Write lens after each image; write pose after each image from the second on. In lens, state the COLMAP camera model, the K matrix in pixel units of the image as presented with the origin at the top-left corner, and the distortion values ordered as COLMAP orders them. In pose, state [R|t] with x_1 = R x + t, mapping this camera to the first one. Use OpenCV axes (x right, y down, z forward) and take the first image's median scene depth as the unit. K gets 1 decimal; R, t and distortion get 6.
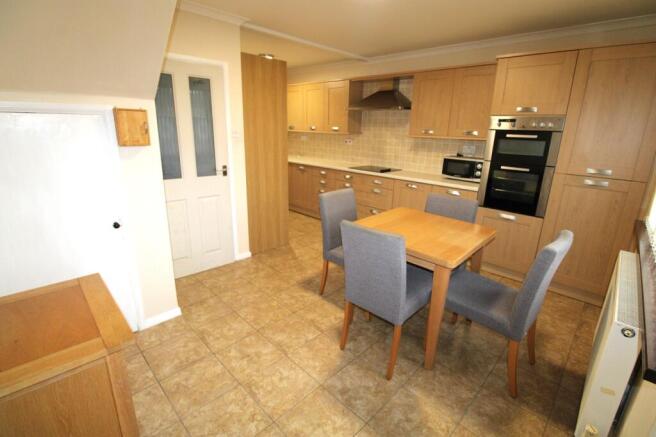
lens RADIAL K [[311.3, 0, 326.7], [0, 311.3, 218.1], [0, 0, 1]] dist [-0.014720, -0.000974]
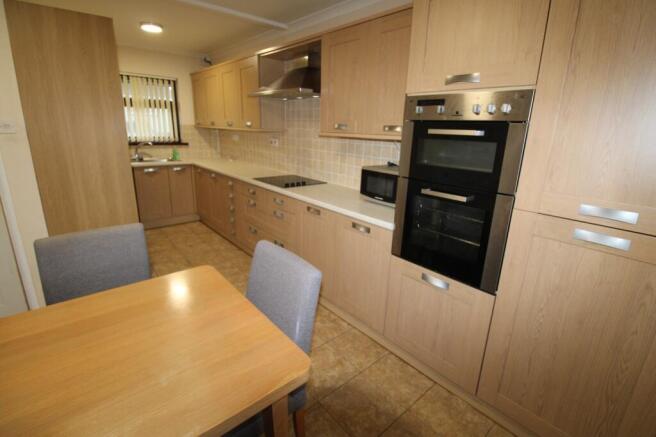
lens RADIAL K [[311.3, 0, 329.1], [0, 311.3, 216.2], [0, 0, 1]] dist [-0.014720, -0.000974]
pose [[0.995524, 0.032924, -0.088593, 0.328680], [-0.033793, 0.999394, -0.008328, -0.079676], [0.088265, 0.011284, 0.996033, 0.327081]]
